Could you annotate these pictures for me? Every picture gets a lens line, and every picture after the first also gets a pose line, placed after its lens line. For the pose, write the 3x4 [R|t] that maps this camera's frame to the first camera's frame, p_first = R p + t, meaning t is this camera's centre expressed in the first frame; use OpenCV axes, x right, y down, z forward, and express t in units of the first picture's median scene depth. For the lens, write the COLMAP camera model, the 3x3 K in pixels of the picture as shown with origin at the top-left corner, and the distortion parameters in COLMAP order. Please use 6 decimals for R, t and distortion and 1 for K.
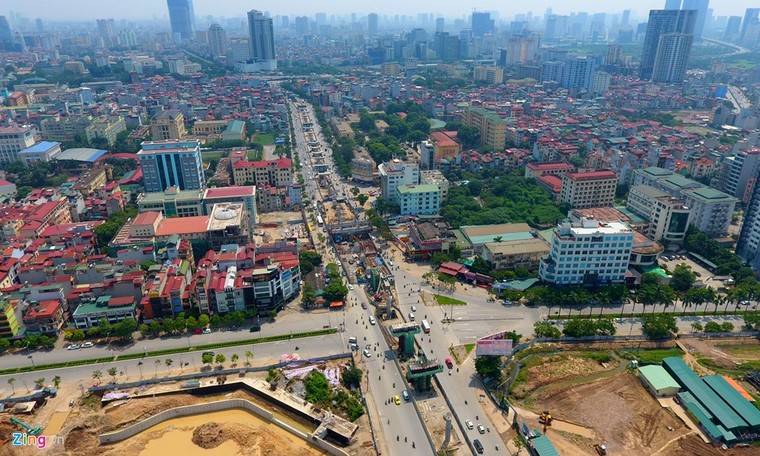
lens RADIAL K [[486.8, 0, 382.0], [0, 486.8, 229.1], [0, 0, 1]] dist [0.001003, -0.000632]
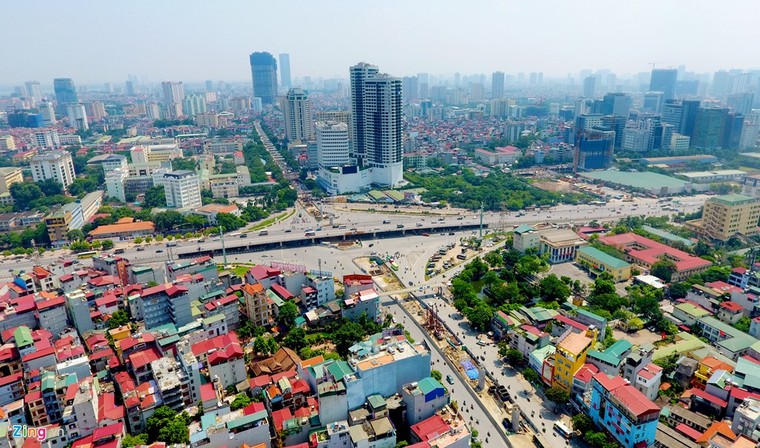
lens RADIAL K [[443.4, 0, 379.1], [0, 443.4, 223.1], [0, 0, 1]] dist [0.000995, -0.000485]
pose [[0.985375, 0.046496, -0.163935, -0.155008], [-0.061632, 0.994169, -0.088483, -0.232076], [0.158865, 0.097292, 0.982495, 0.535532]]
